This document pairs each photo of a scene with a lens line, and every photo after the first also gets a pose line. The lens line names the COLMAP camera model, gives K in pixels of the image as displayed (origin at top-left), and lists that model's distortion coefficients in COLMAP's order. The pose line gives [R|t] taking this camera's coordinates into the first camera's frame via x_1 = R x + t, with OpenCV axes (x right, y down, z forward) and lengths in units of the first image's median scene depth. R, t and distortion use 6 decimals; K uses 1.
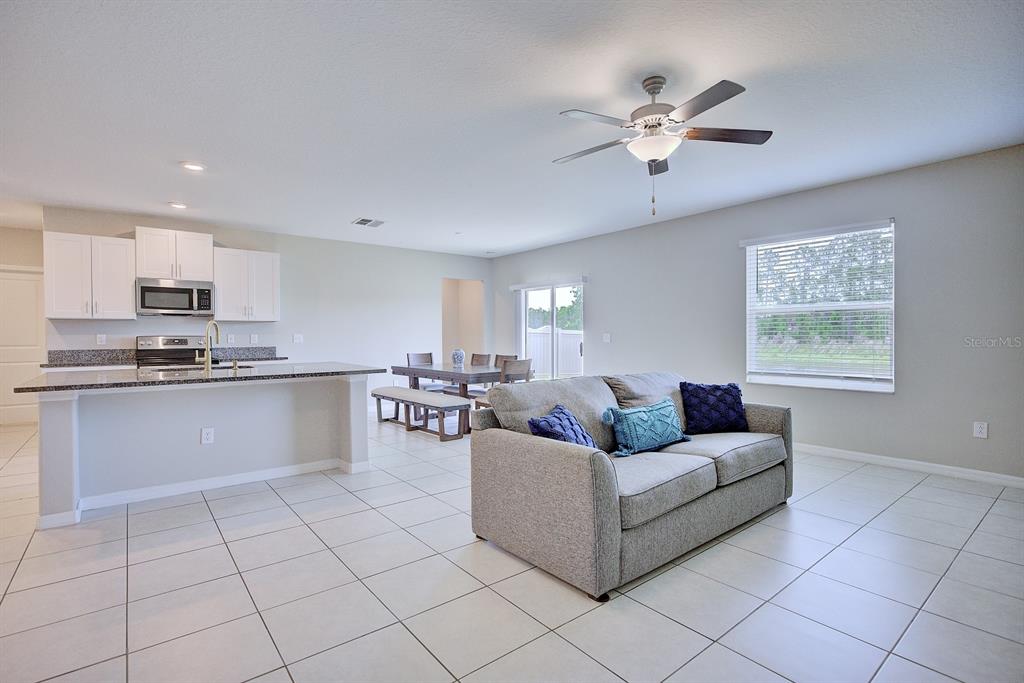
lens RADIAL K [[481.1, 0, 506.0], [0, 481.1, 341.4], [0, 0, 1]] dist [-0.002973, -0.000889]
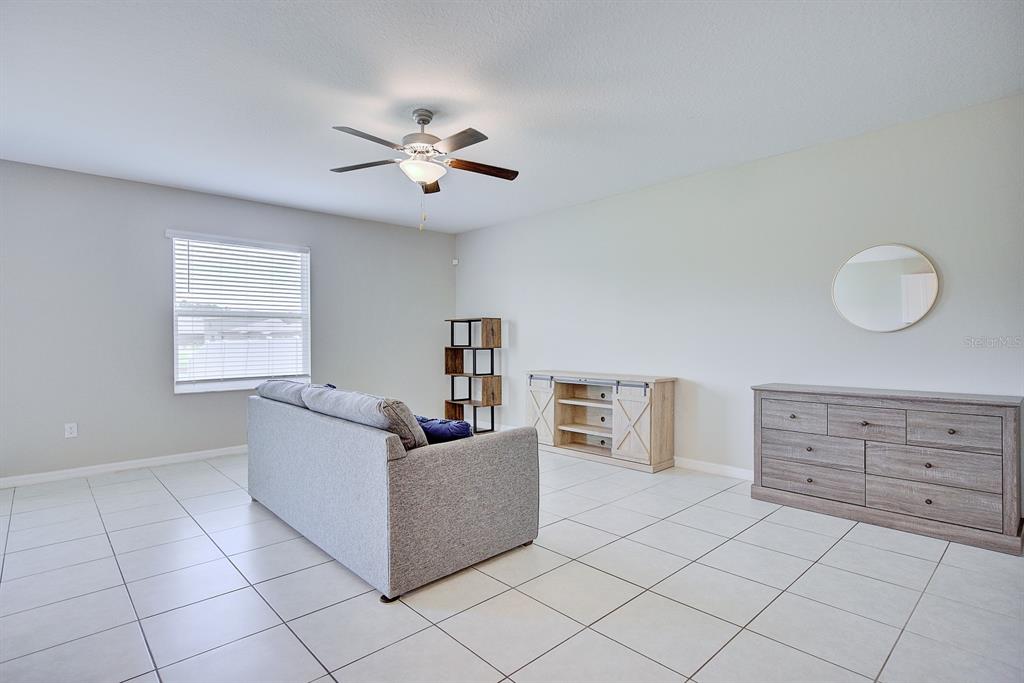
lens RADIAL K [[517.5, 0, 512.3], [0, 517.5, 341.8], [0, 0, 1]] dist [-0.008471, 0.003760]
pose [[-0.080747, -0.001790, 0.996733, -0.439684], [0.015815, 0.999870, 0.003077, -0.002043], [-0.996609, 0.016011, -0.080709, 0.428568]]
